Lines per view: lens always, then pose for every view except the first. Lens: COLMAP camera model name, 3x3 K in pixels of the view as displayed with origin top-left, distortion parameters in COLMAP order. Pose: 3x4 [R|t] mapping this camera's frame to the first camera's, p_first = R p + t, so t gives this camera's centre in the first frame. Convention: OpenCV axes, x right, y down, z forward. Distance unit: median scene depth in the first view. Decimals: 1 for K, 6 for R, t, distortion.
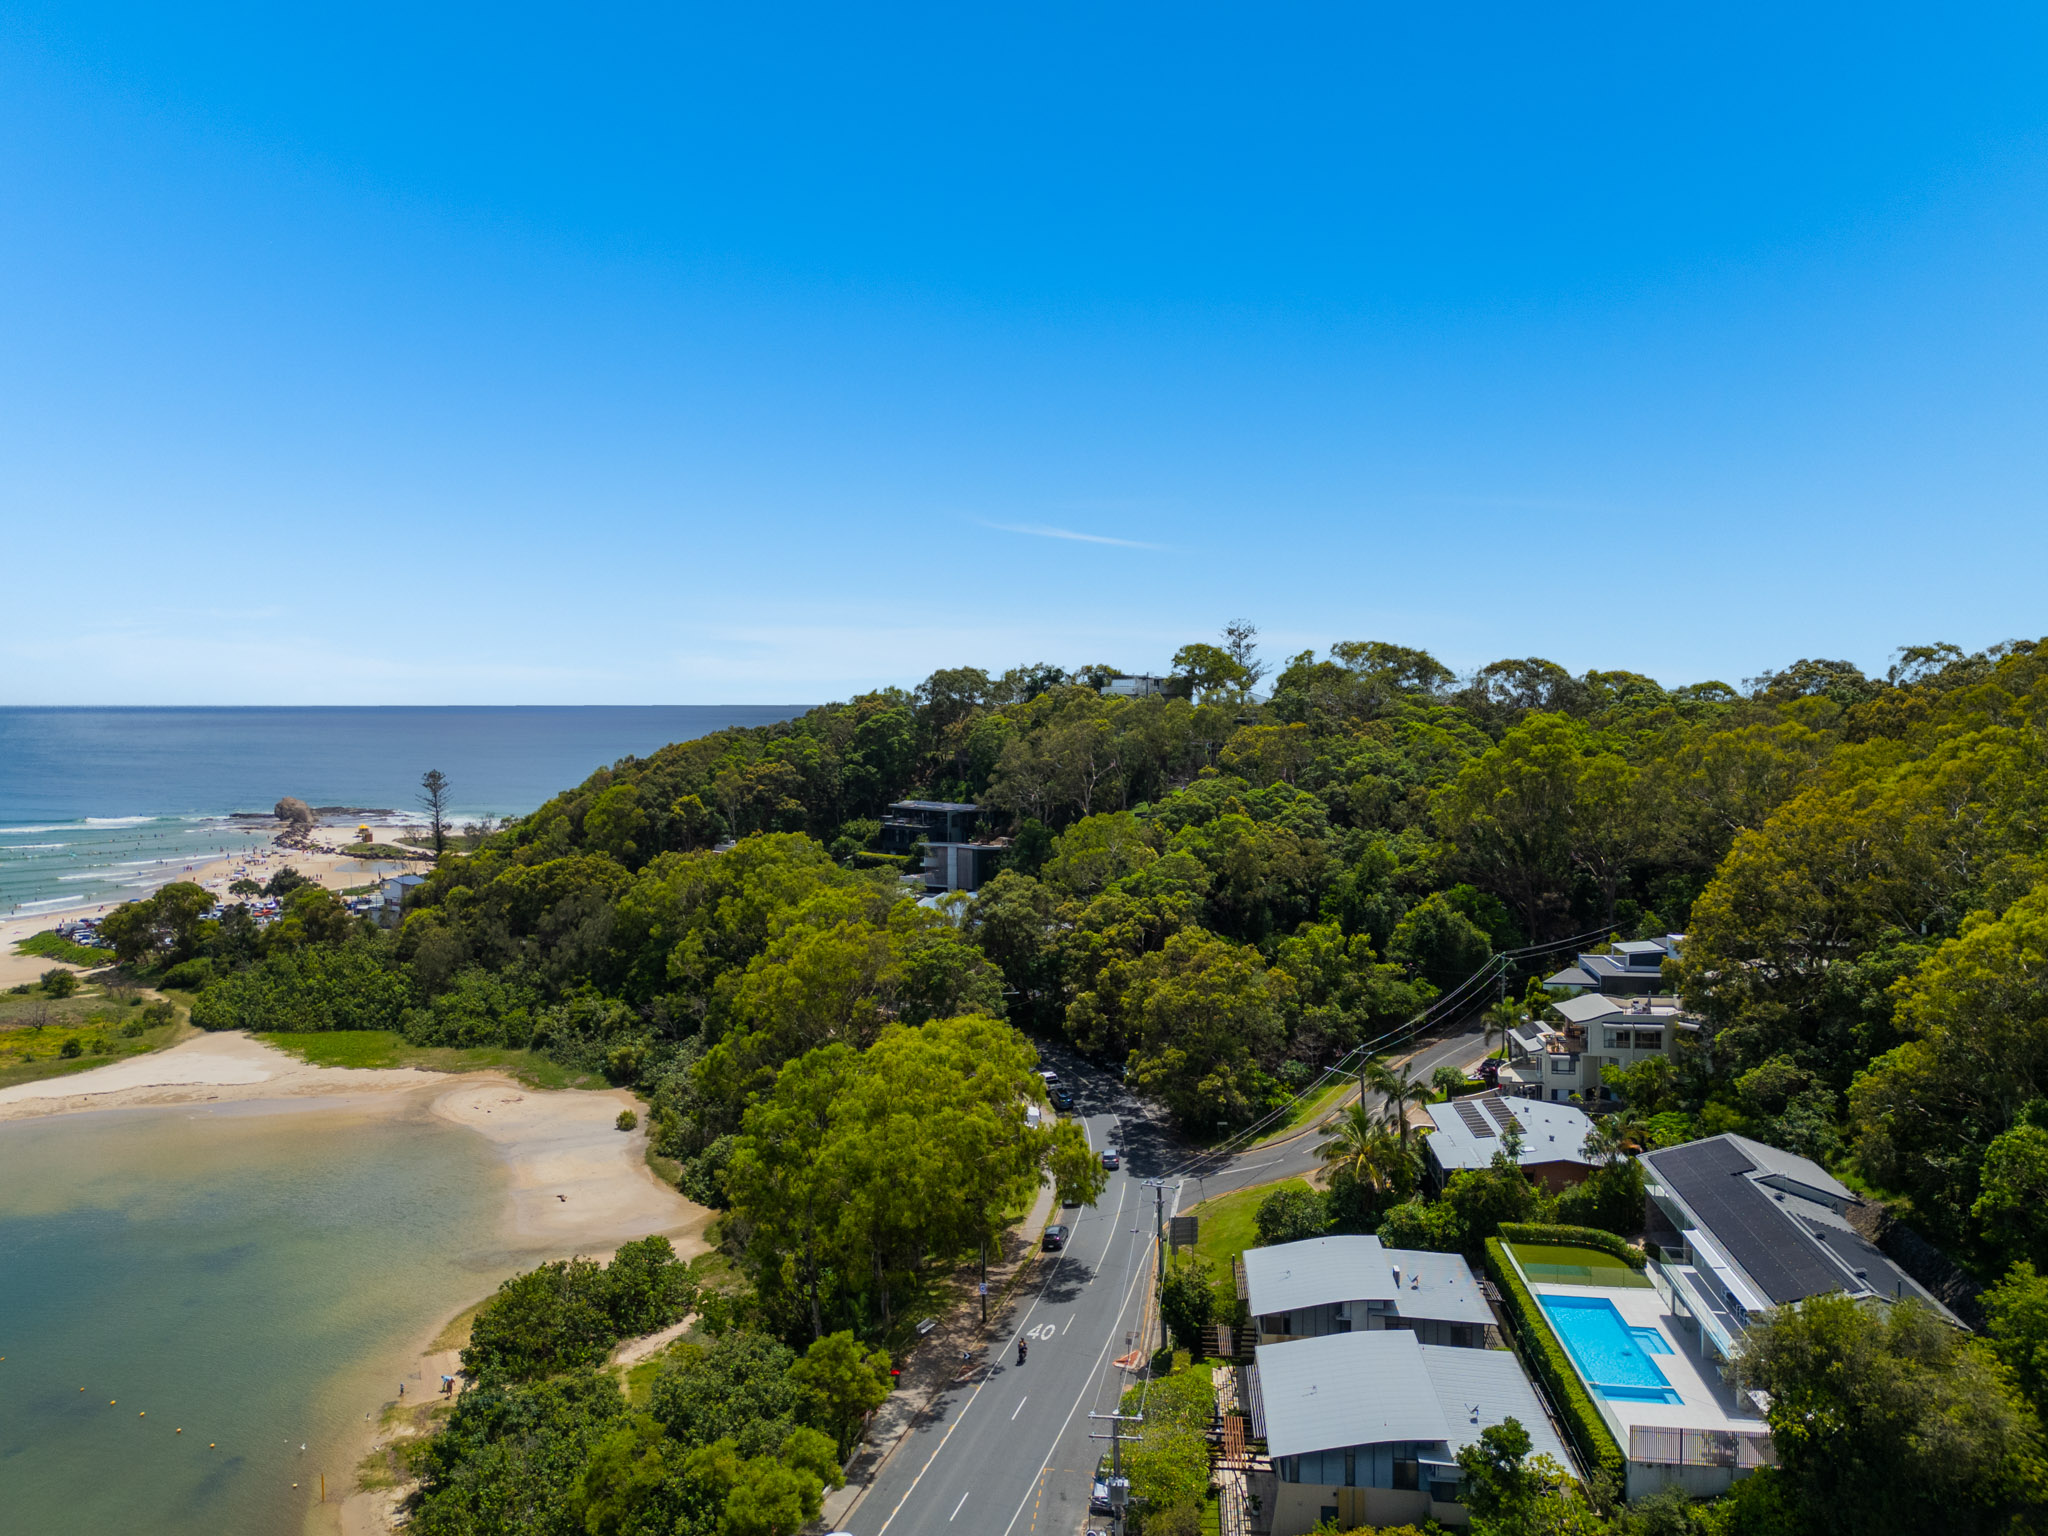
lens RADIAL K [[1485.0, 0, 1024.0], [0, 1485.0, 768.0], [0, 0, 1]] dist [0.103866, -0.078819]
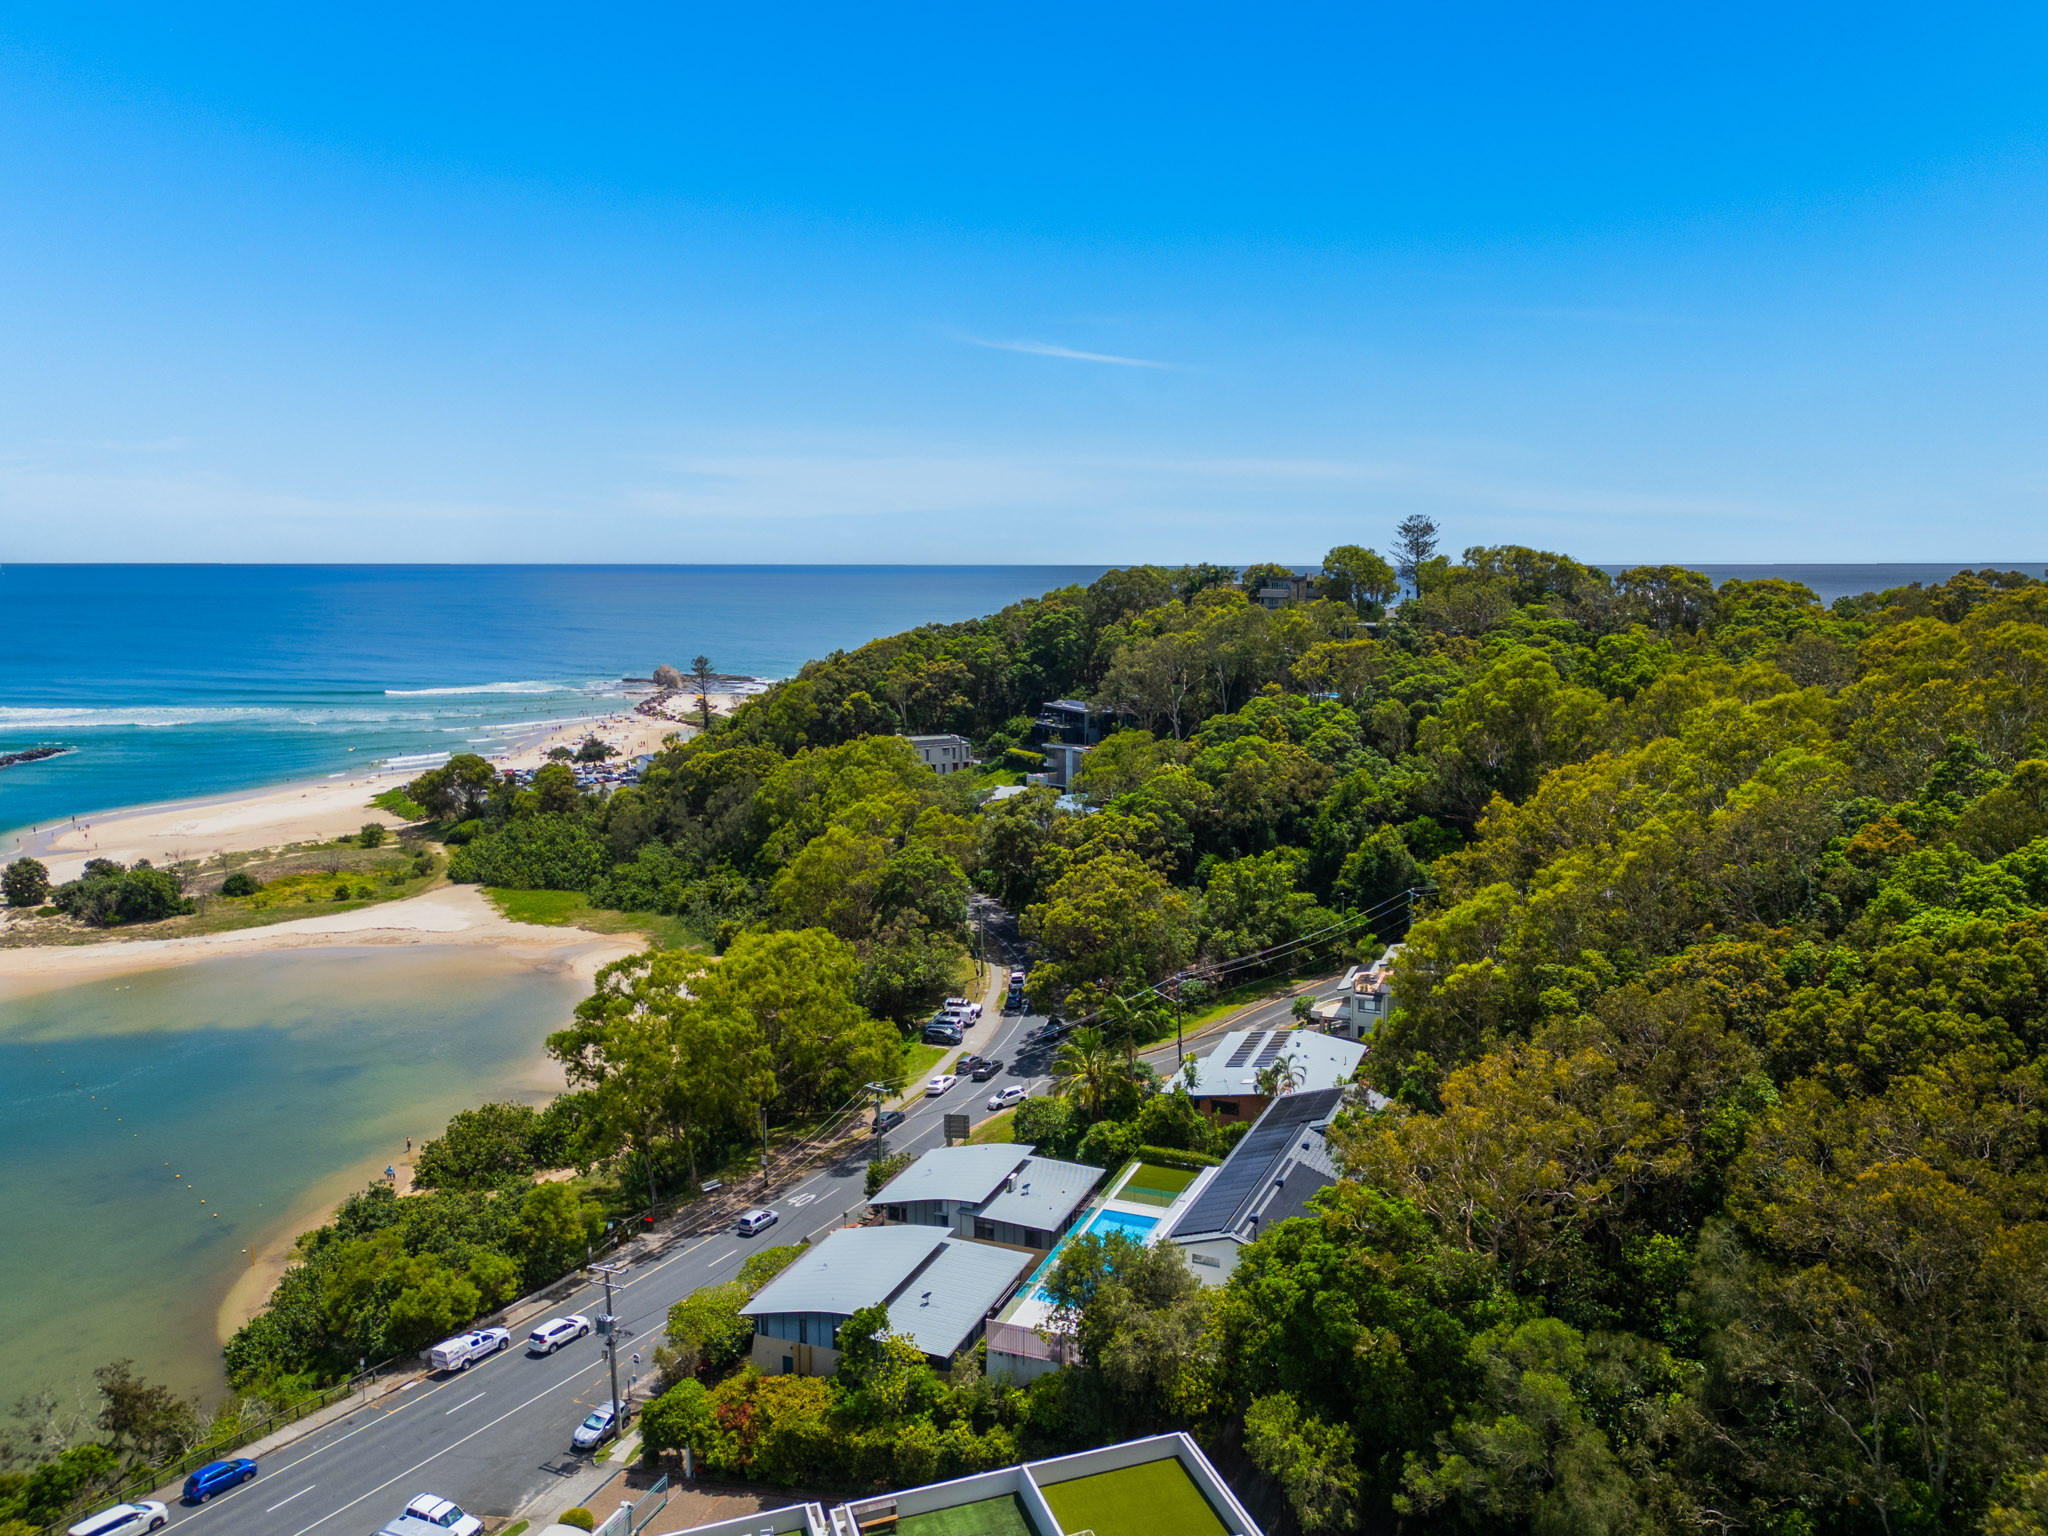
lens RADIAL K [[1485.0, 0, 1024.0], [0, 1485.0, 768.0], [0, 0, 1]] dist [0.103866, -0.078819]
pose [[0.967515, 0.032104, -0.250766, 0.203159], [-0.009365, 0.995775, 0.091351, -0.032508], [0.252639, -0.086035, 0.963728, -0.030315]]
